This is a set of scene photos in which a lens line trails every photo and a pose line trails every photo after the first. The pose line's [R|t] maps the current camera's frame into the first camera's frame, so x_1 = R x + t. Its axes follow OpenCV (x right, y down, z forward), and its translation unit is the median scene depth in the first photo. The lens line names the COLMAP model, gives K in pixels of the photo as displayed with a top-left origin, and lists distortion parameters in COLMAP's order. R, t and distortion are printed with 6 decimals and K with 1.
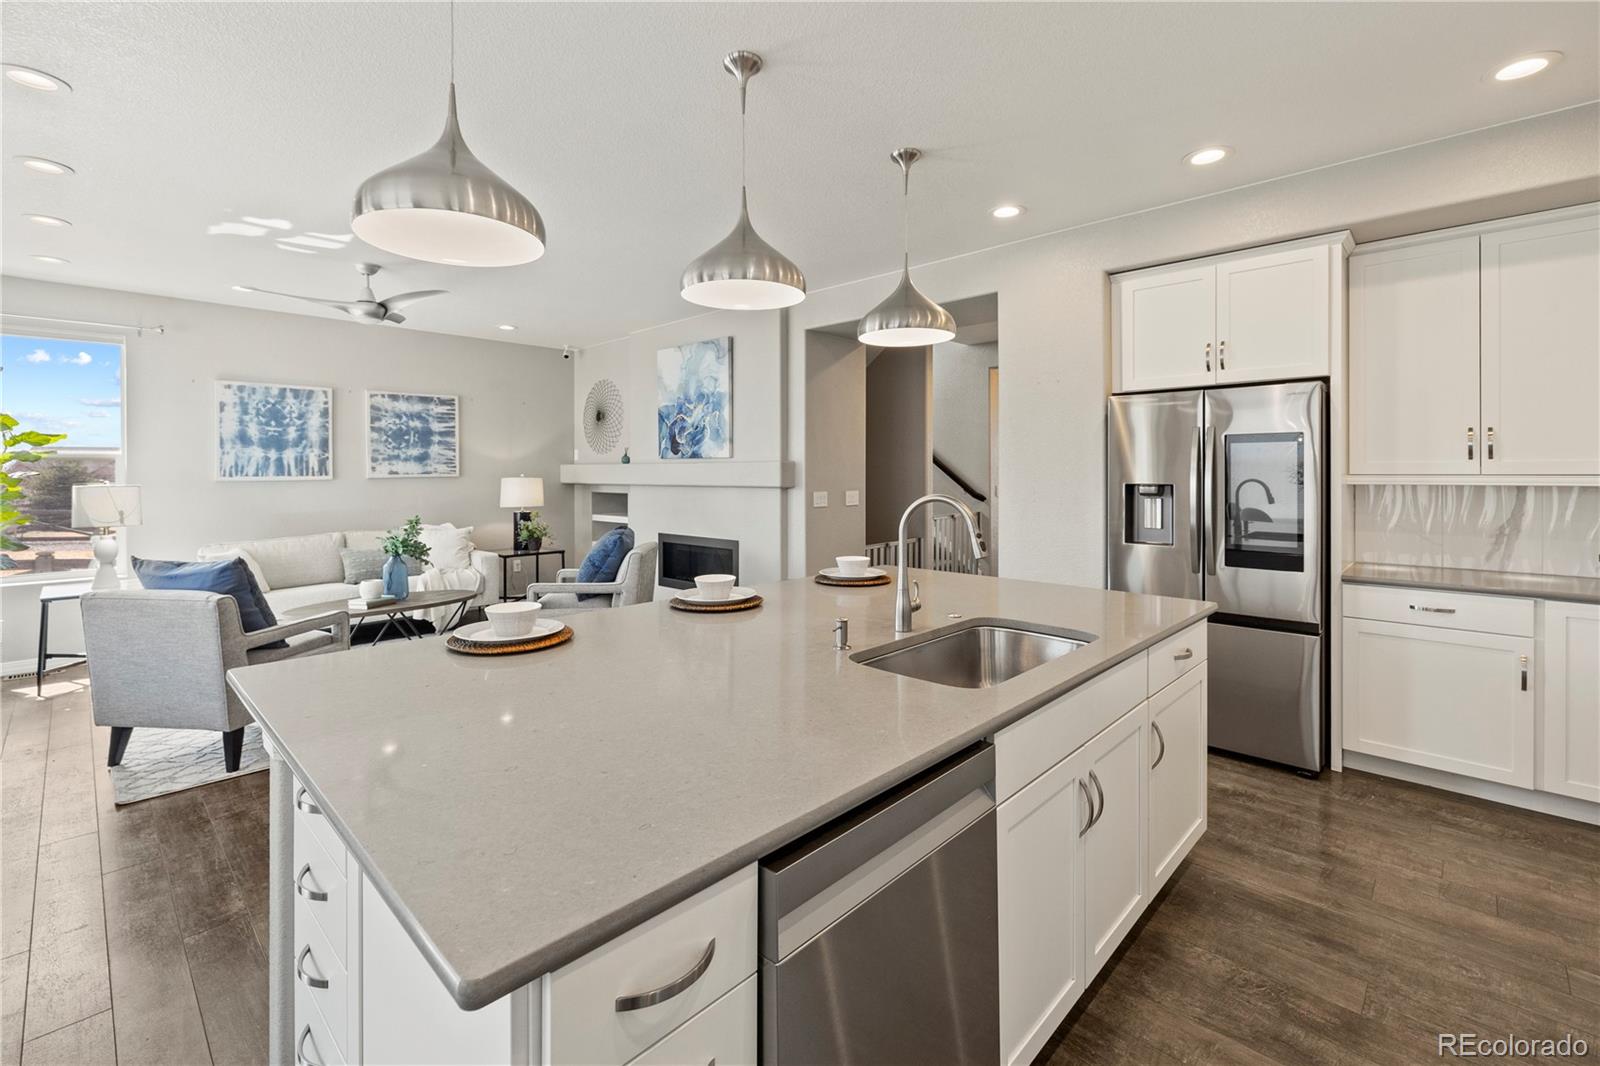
lens RADIAL K [[717.4, 0, 791.8], [0, 717.4, 472.7], [0, 0, 1]] dist [-0.003580, 0.000855]
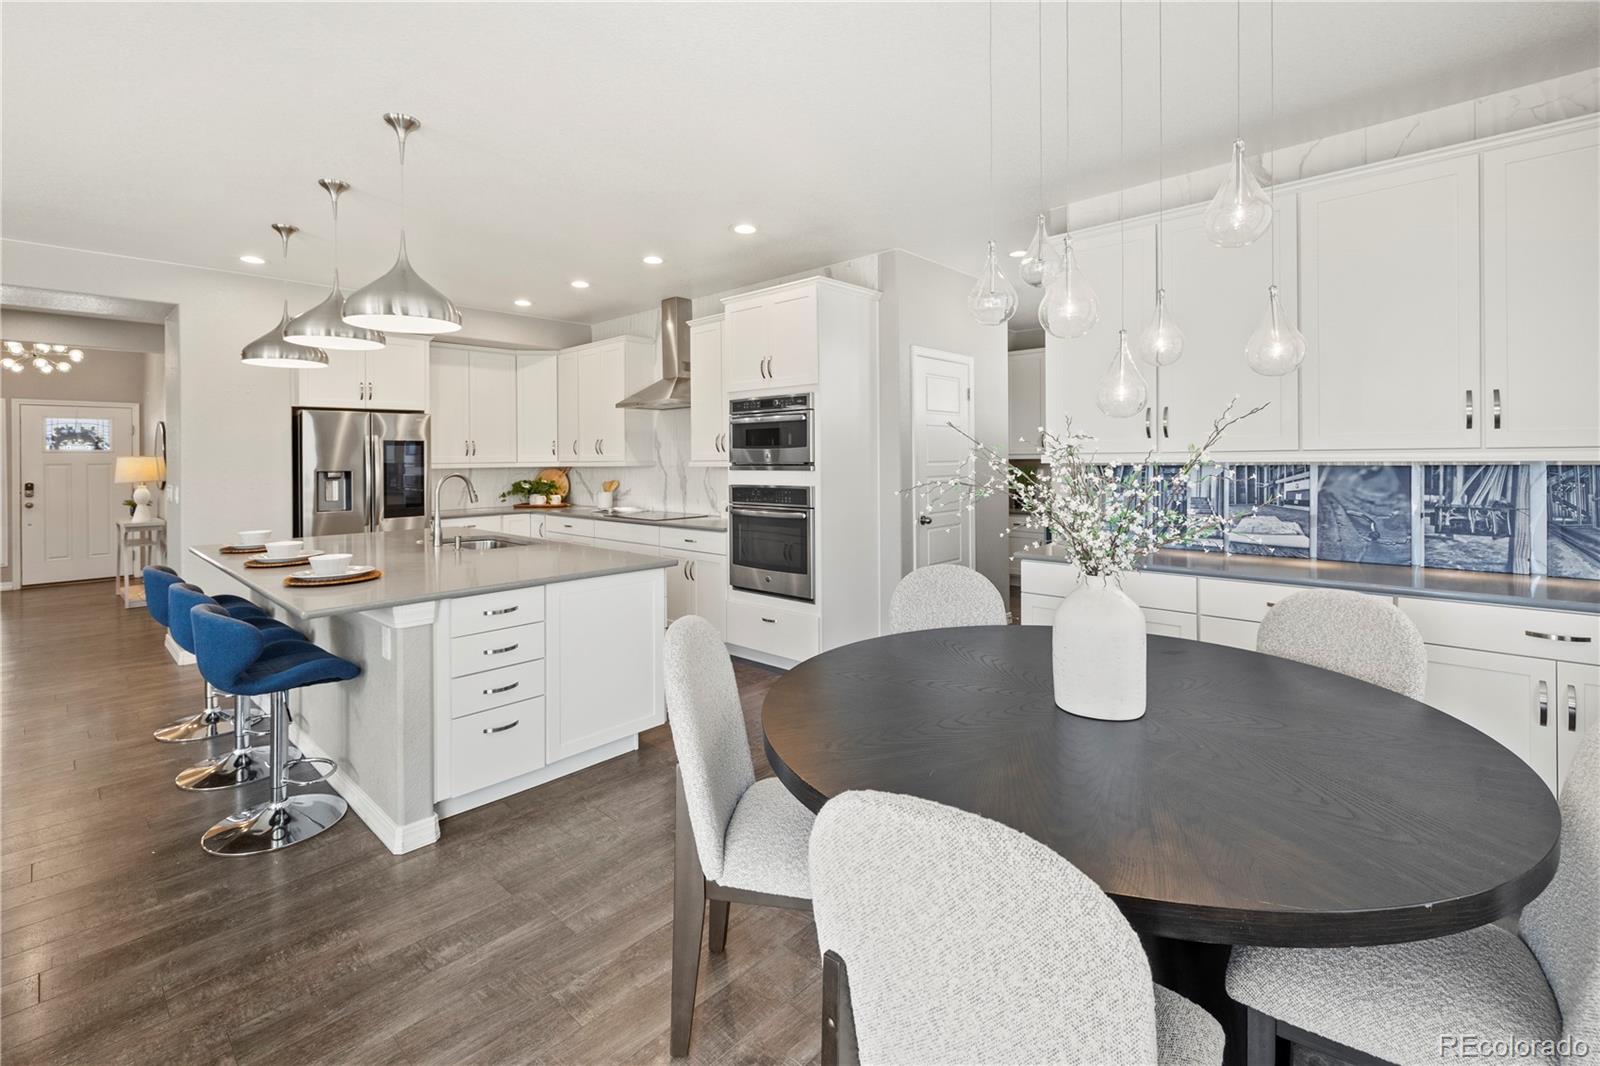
lens RADIAL K [[717.4, 0, 799.6], [0, 717.4, 449.9], [0, 0, 1]] dist [-0.003580, 0.000855]
pose [[-0.015114, 0.014885, 0.999775, -0.619144], [0.006501, 0.999870, -0.014789, 0.001247], [-0.999865, 0.006276, -0.015208, 0.026122]]
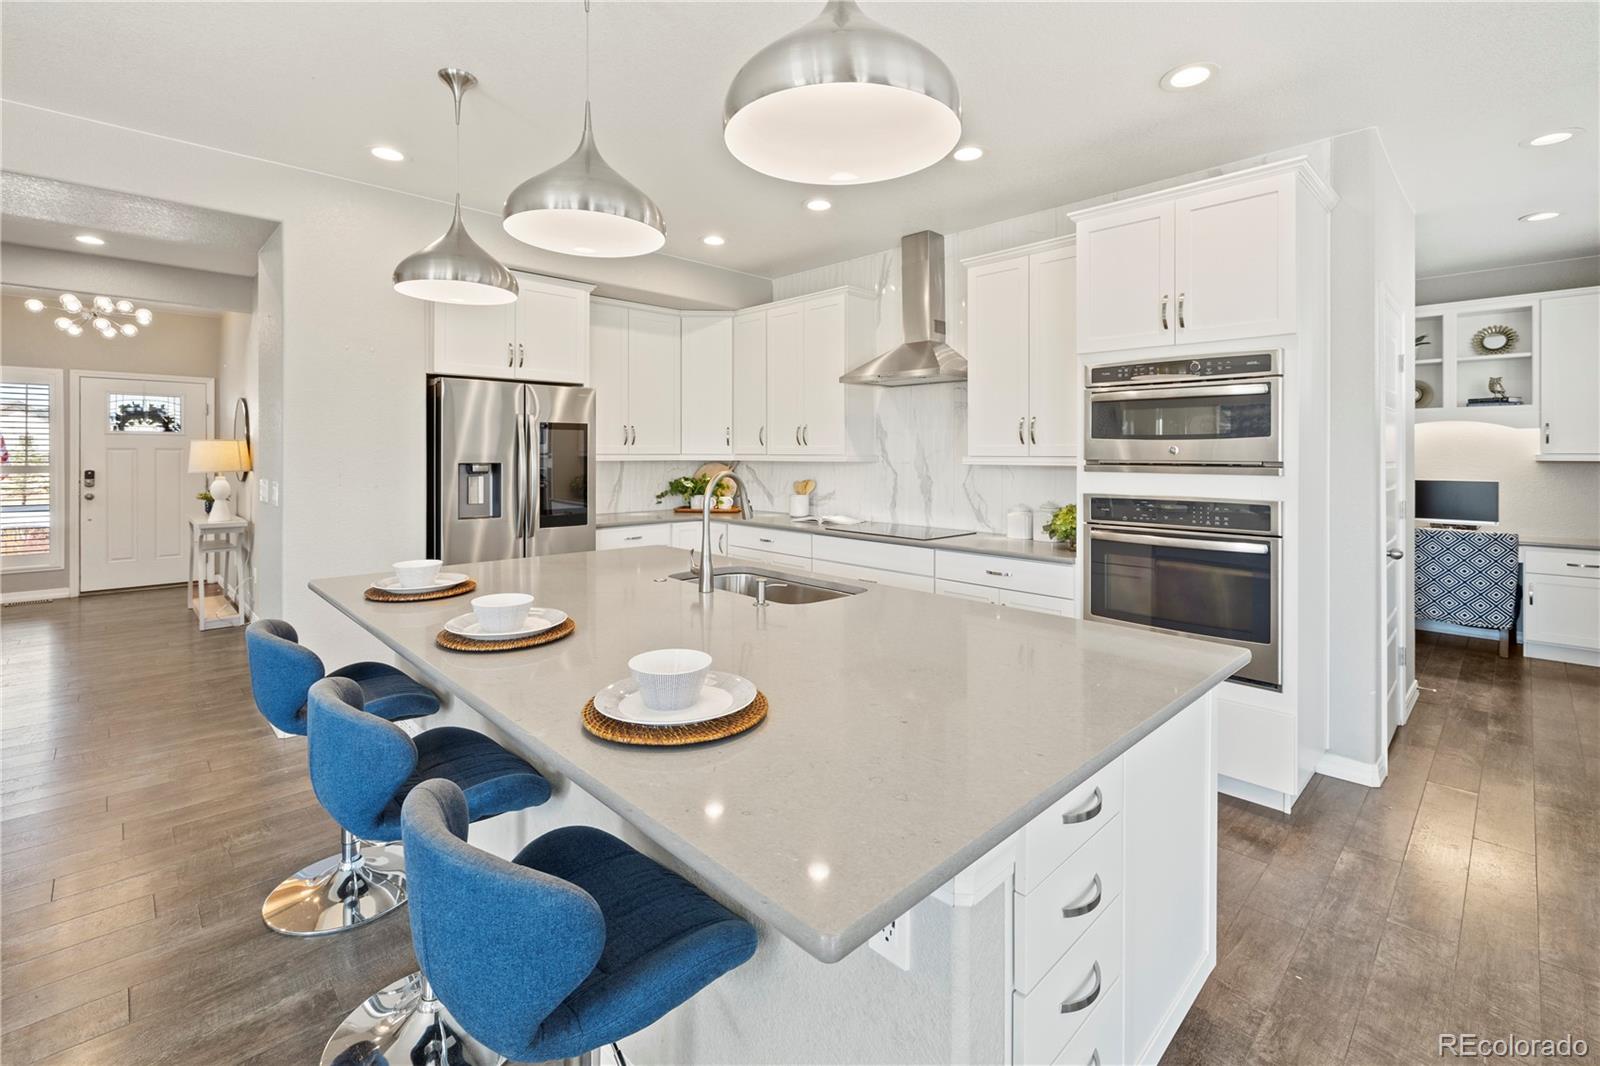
lens RADIAL K [[717.4, 0, 799.3], [0, 717.4, 449.8], [0, 0, 1]] dist [-0.003580, 0.000855]
pose [[0.035793, 0.007721, 0.999329, -0.350624], [-0.007837, 0.999942, -0.007445, 0.001195], [-0.999328, -0.007565, 0.035852, 0.285120]]
